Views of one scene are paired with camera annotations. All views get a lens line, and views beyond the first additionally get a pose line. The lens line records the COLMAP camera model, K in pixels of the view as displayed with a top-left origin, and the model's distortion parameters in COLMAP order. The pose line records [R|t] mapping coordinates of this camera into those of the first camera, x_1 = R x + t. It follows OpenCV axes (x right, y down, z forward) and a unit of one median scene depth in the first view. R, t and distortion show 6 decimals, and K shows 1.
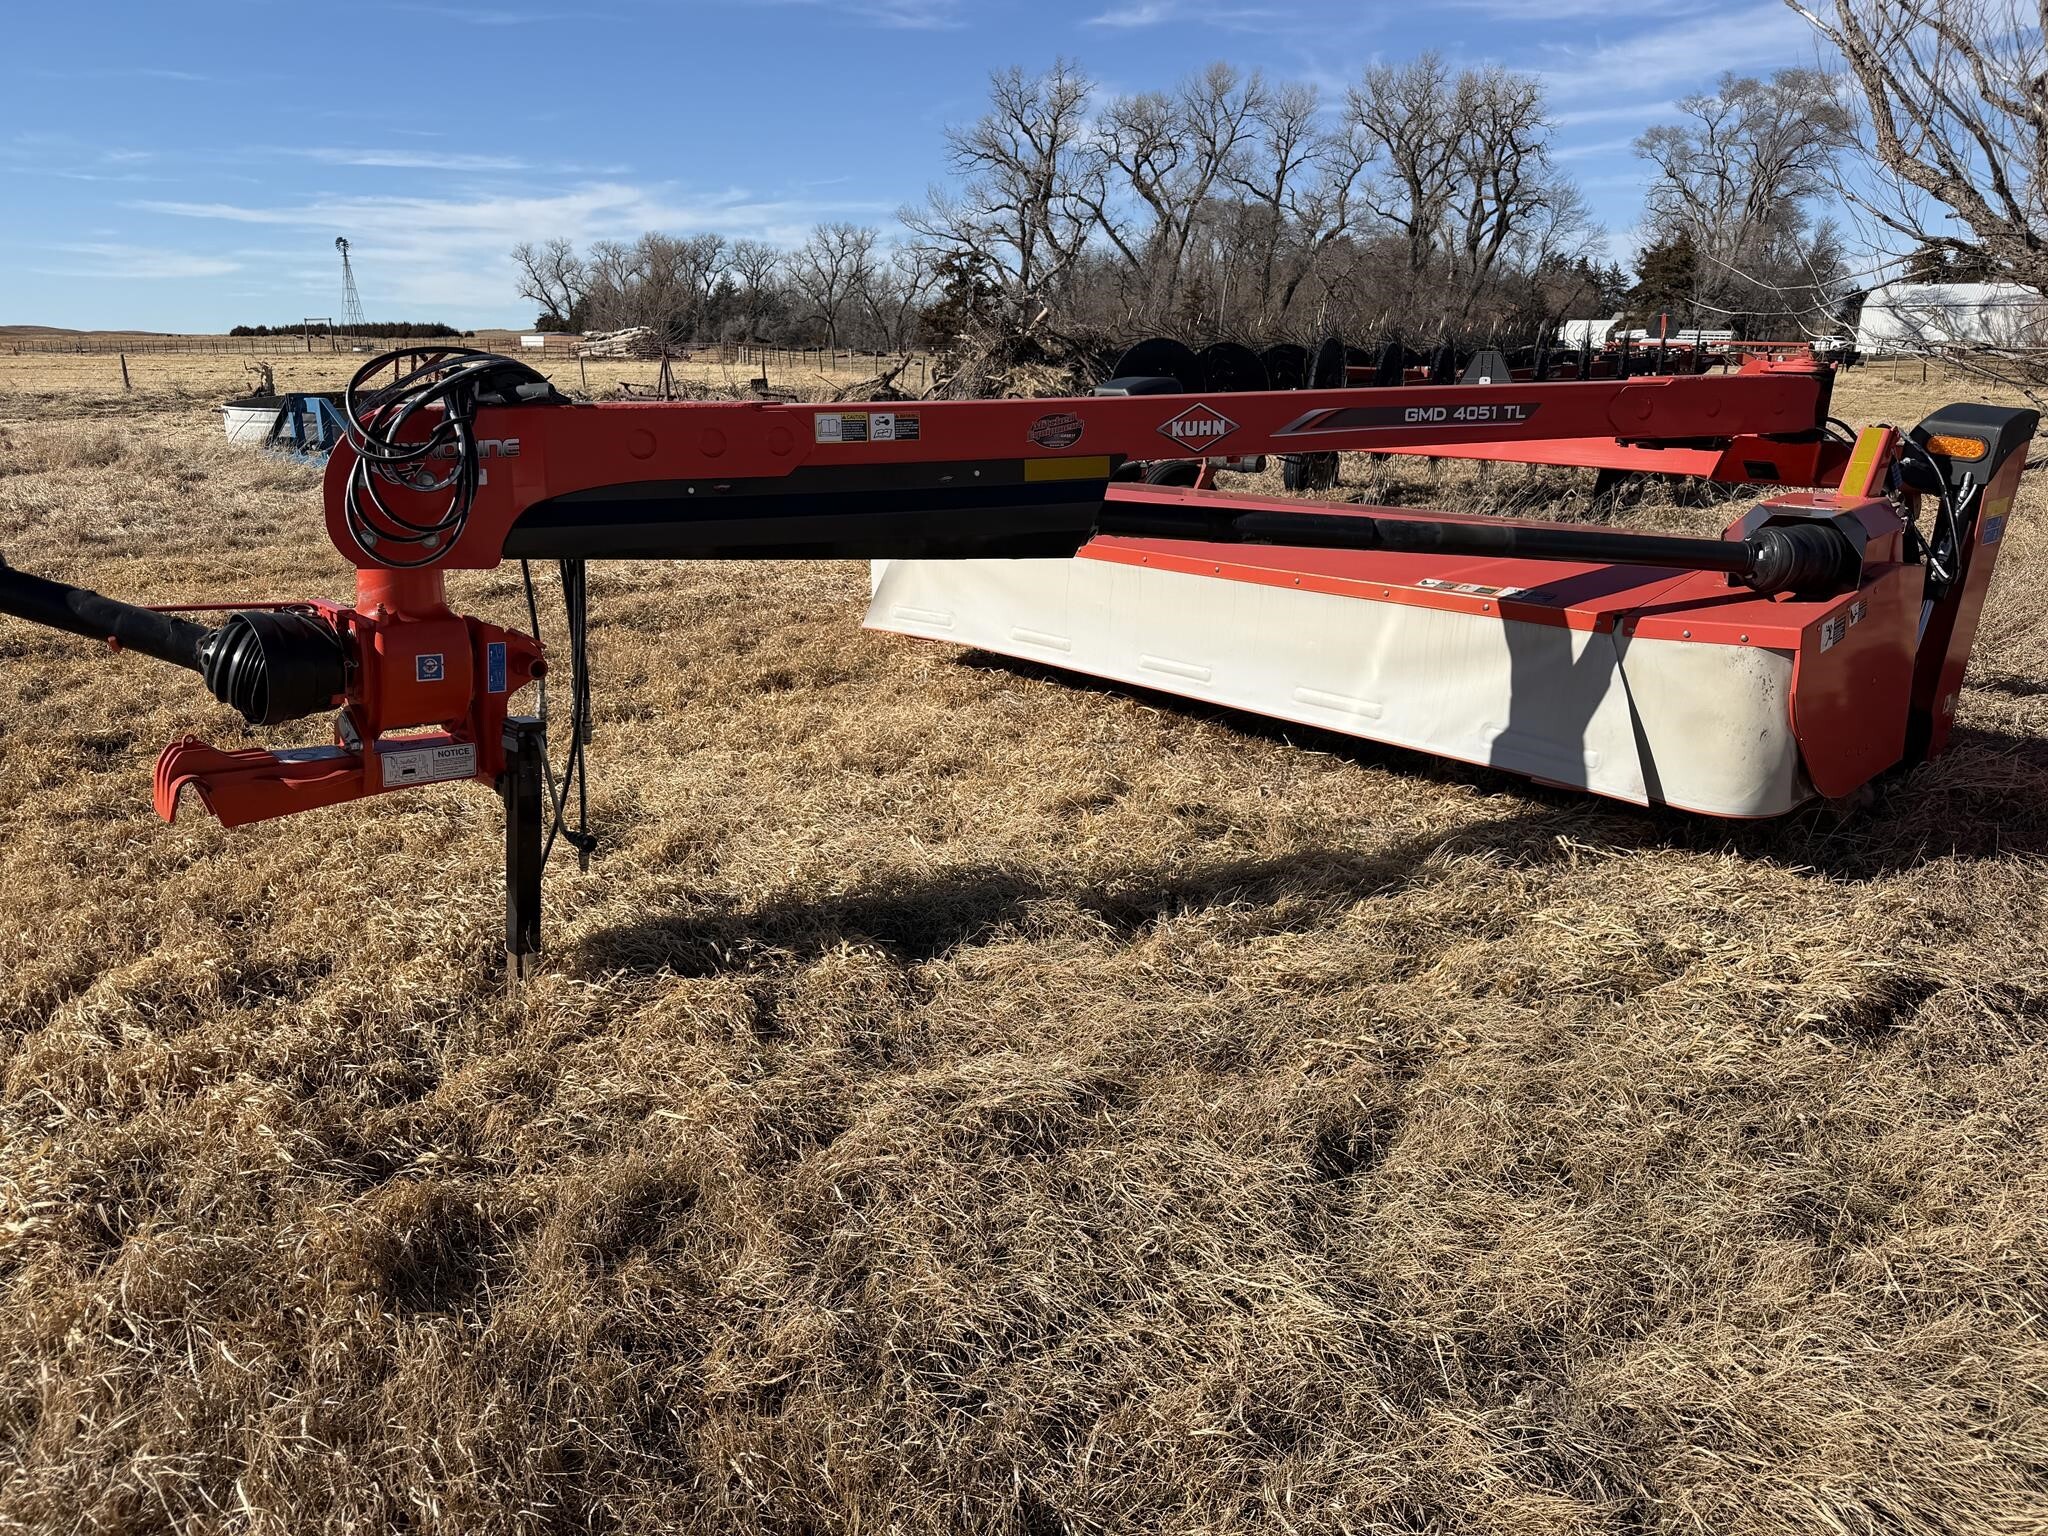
lens RADIAL K [[1557.1, 0, 1024.0], [0, 1557.1, 768.0], [0, 0, 1]] dist [0.016149, -0.031237]
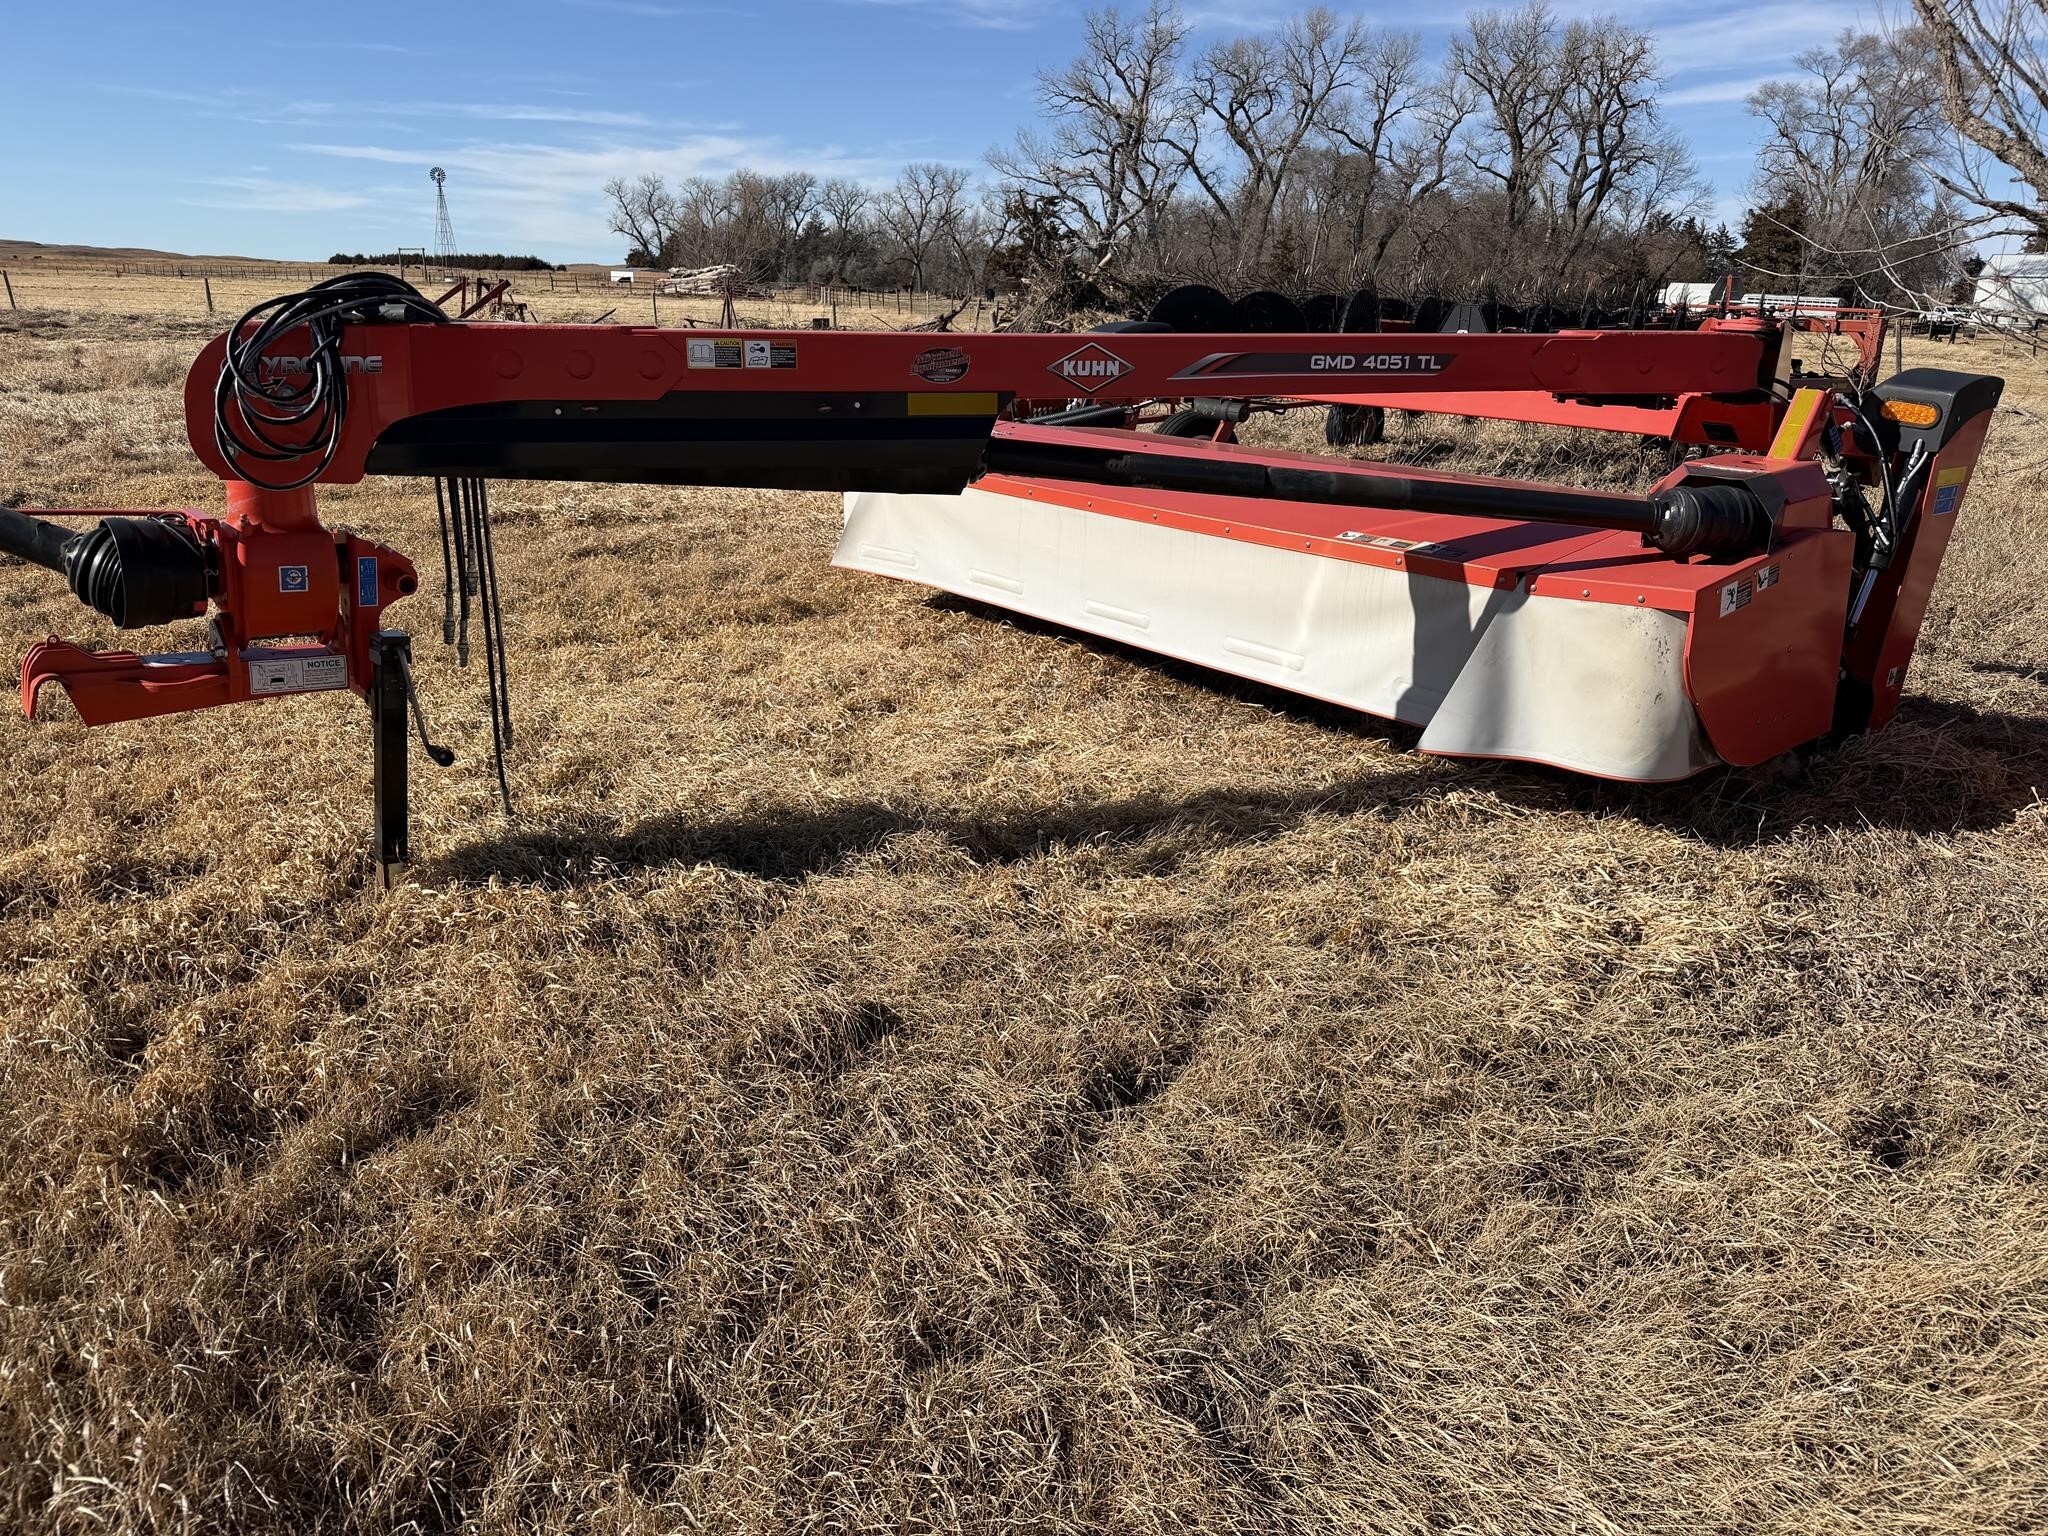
lens RADIAL K [[1557.1, 0, 1024.0], [0, 1557.1, 768.0], [0, 0, 1]] dist [0.016149, -0.031237]
pose [[0.998263, 0.039820, -0.043426, 0.100805], [-0.038443, 0.998745, 0.032090, 0.005676], [0.044649, -0.030365, 0.998541, -0.004018]]
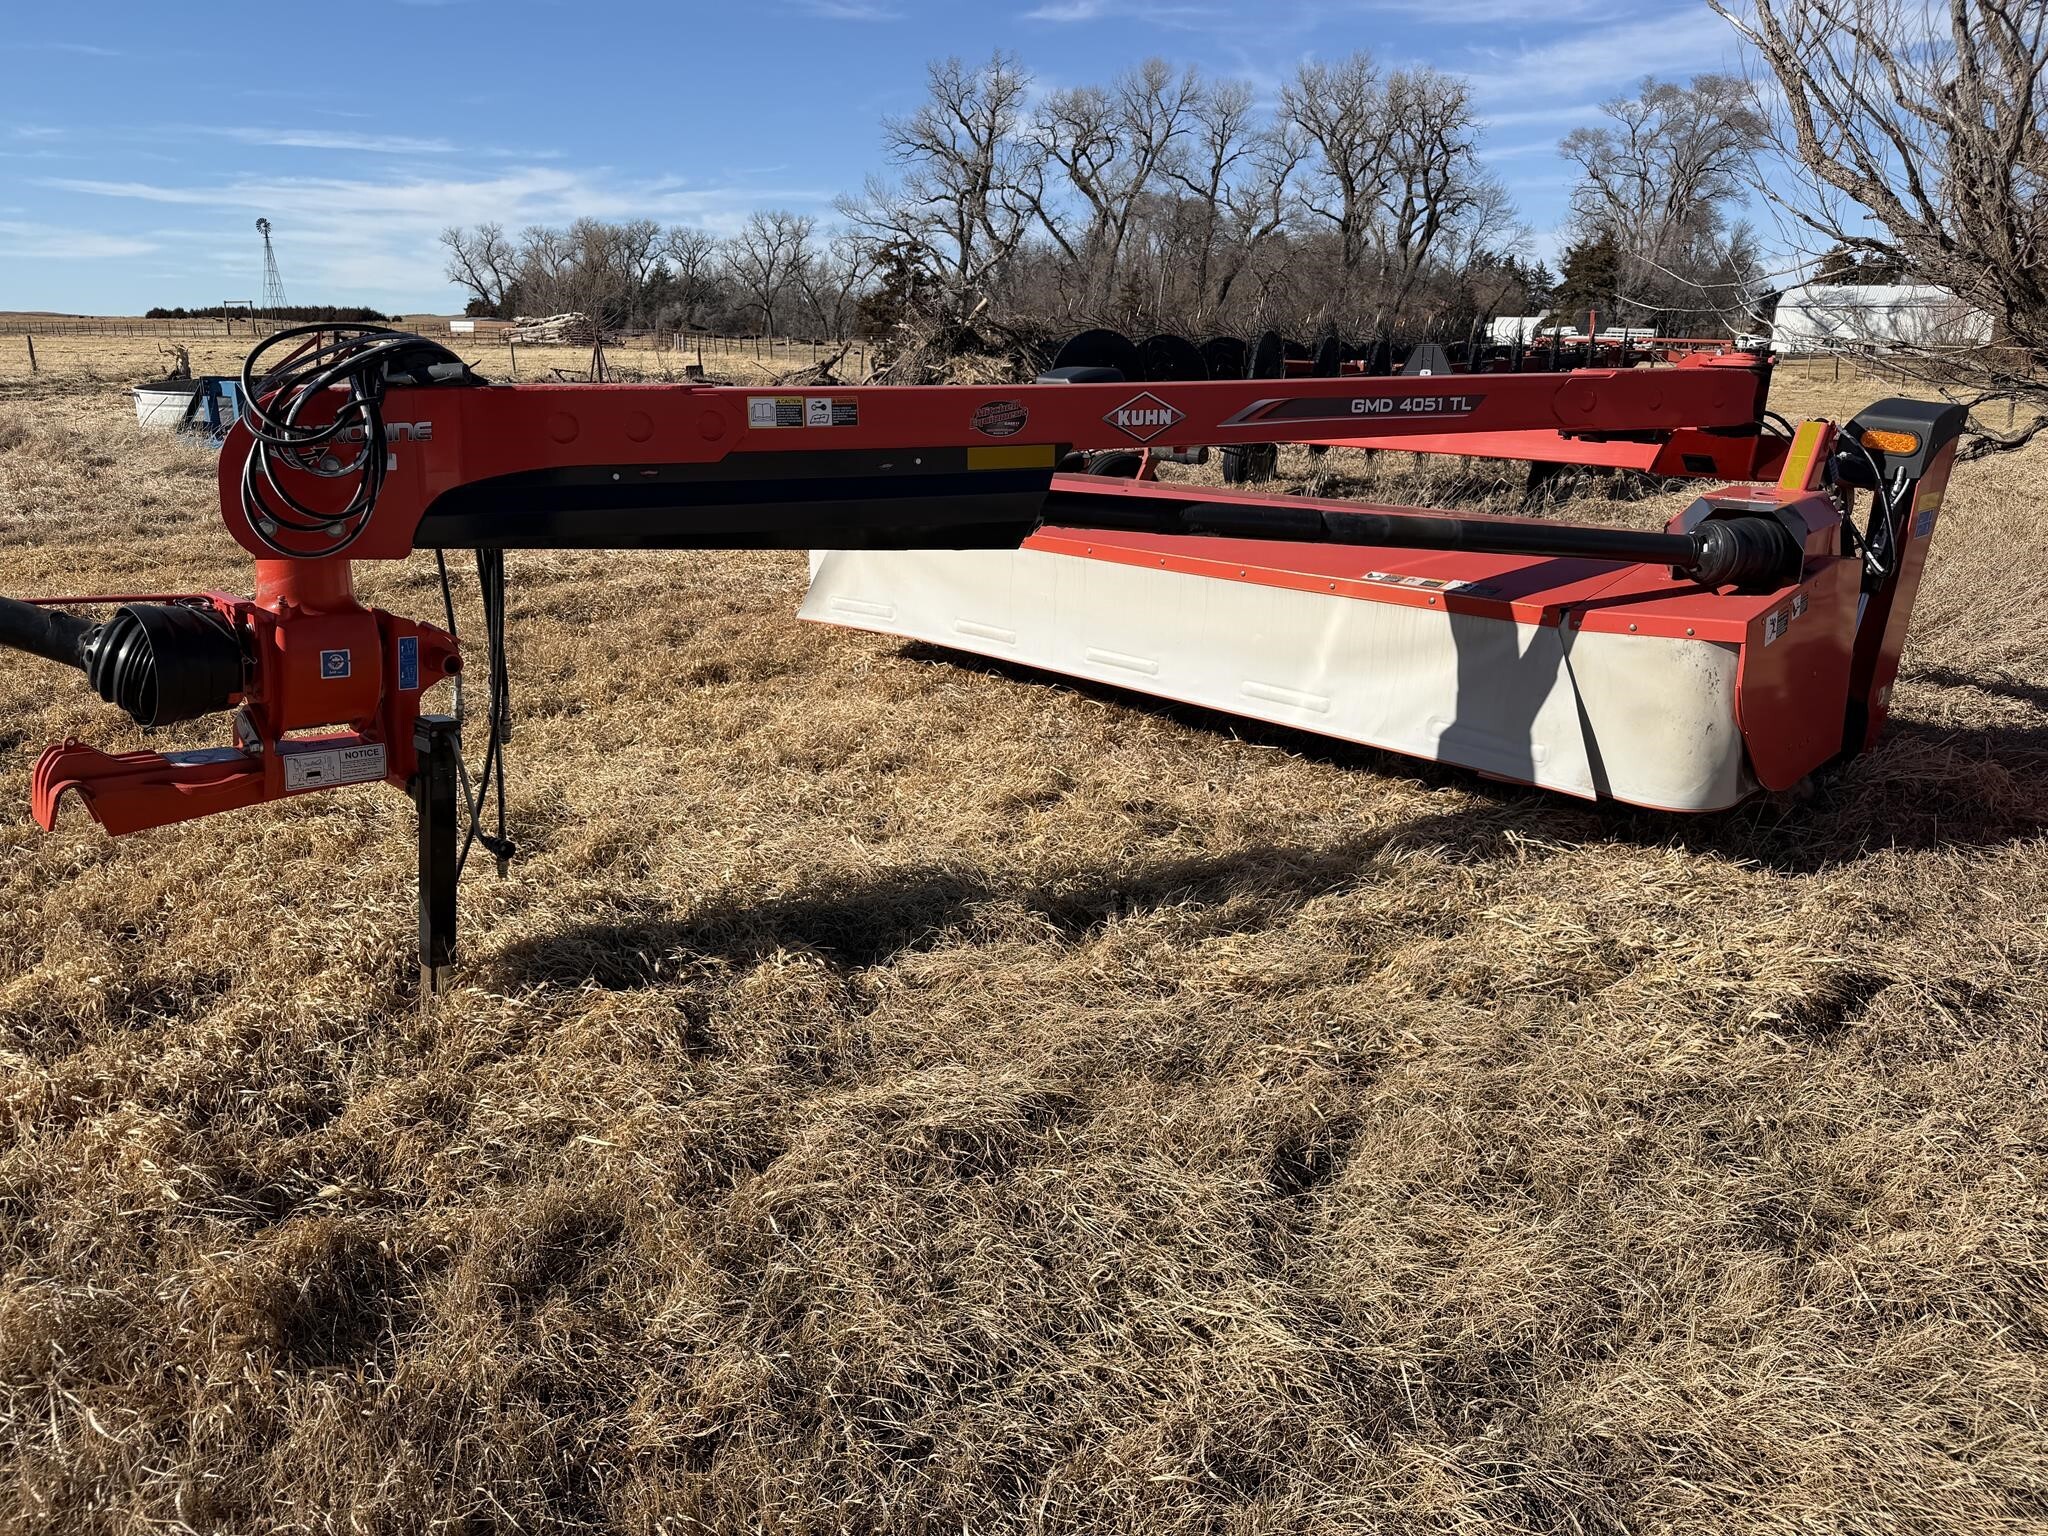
lens RADIAL K [[1552.2, 0, 1051.9], [0, 1552.2, 748.3], [0, 0, 1]] dist [0.029948, -0.055813]
pose [[0.998416, -0.004419, 0.056088, -0.001404], [0.004755, 0.999971, -0.005869, -0.004034], [-0.056060, 0.006126, 0.998409, 0.024857]]
